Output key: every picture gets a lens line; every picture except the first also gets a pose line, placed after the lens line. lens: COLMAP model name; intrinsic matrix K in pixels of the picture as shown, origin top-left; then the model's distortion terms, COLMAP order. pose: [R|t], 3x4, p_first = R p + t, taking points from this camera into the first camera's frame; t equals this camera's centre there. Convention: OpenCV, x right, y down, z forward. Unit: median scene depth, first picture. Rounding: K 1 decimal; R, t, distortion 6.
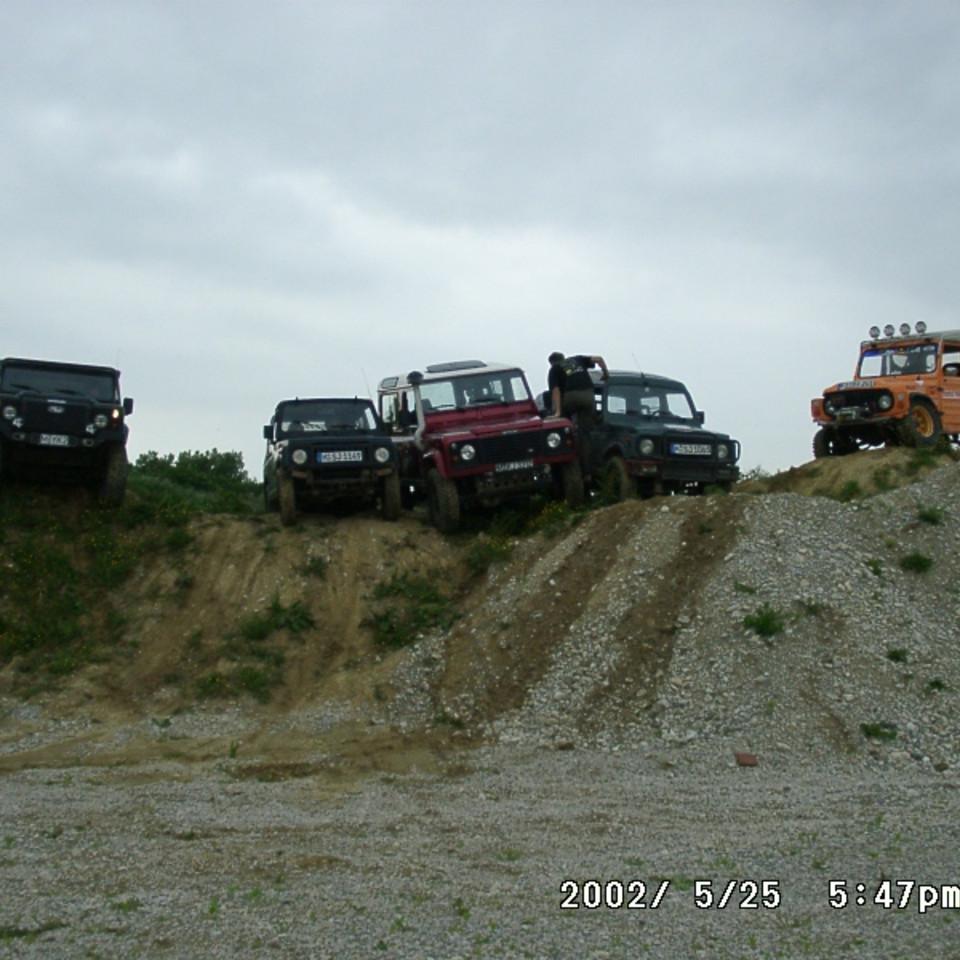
lens RADIAL K [[1589.1, 0, 480.0], [0, 1589.1, 480.0], [0, 0, 1]] dist [-0.170707, 0.162857]
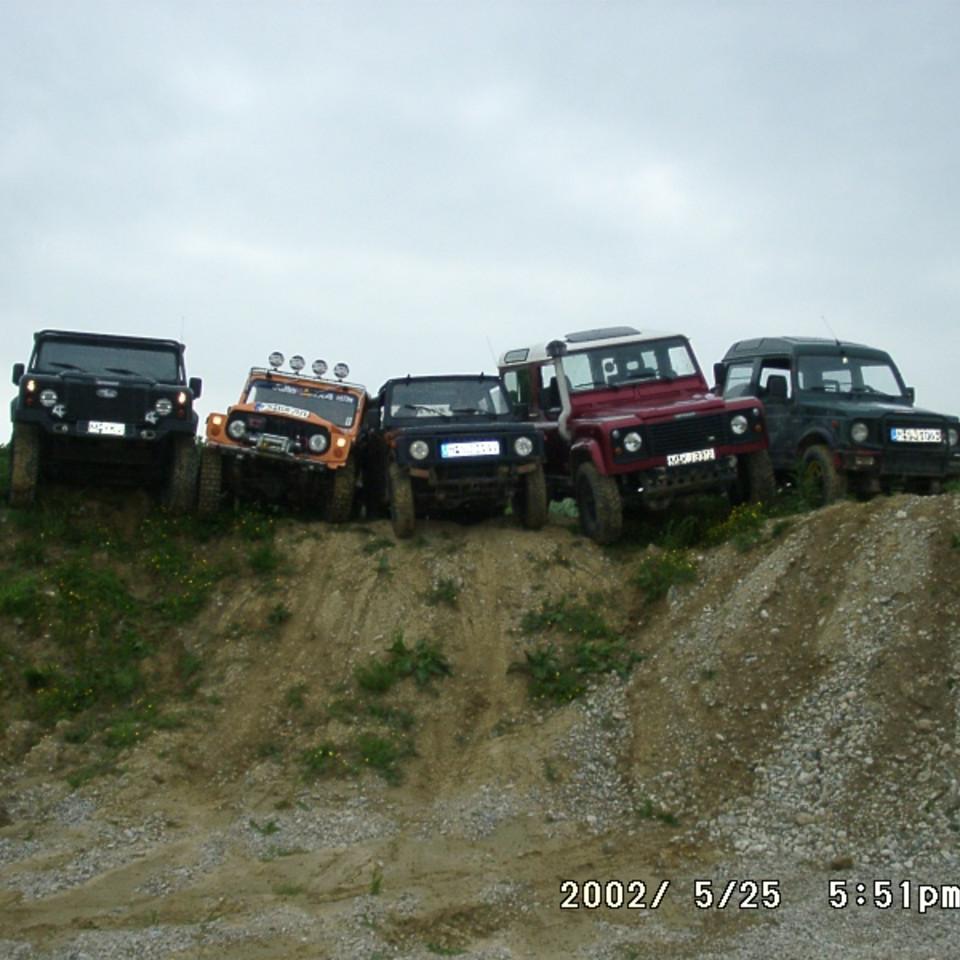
lens RADIAL K [[1589.1, 0, 480.0], [0, 1589.1, 480.0], [0, 0, 1]] dist [-0.170707, 0.162857]
pose [[0.999580, -0.010363, -0.027072, -0.066351], [0.010714, 0.999860, 0.012843, -0.010226], [0.026935, -0.013128, 0.999551, 0.230340]]
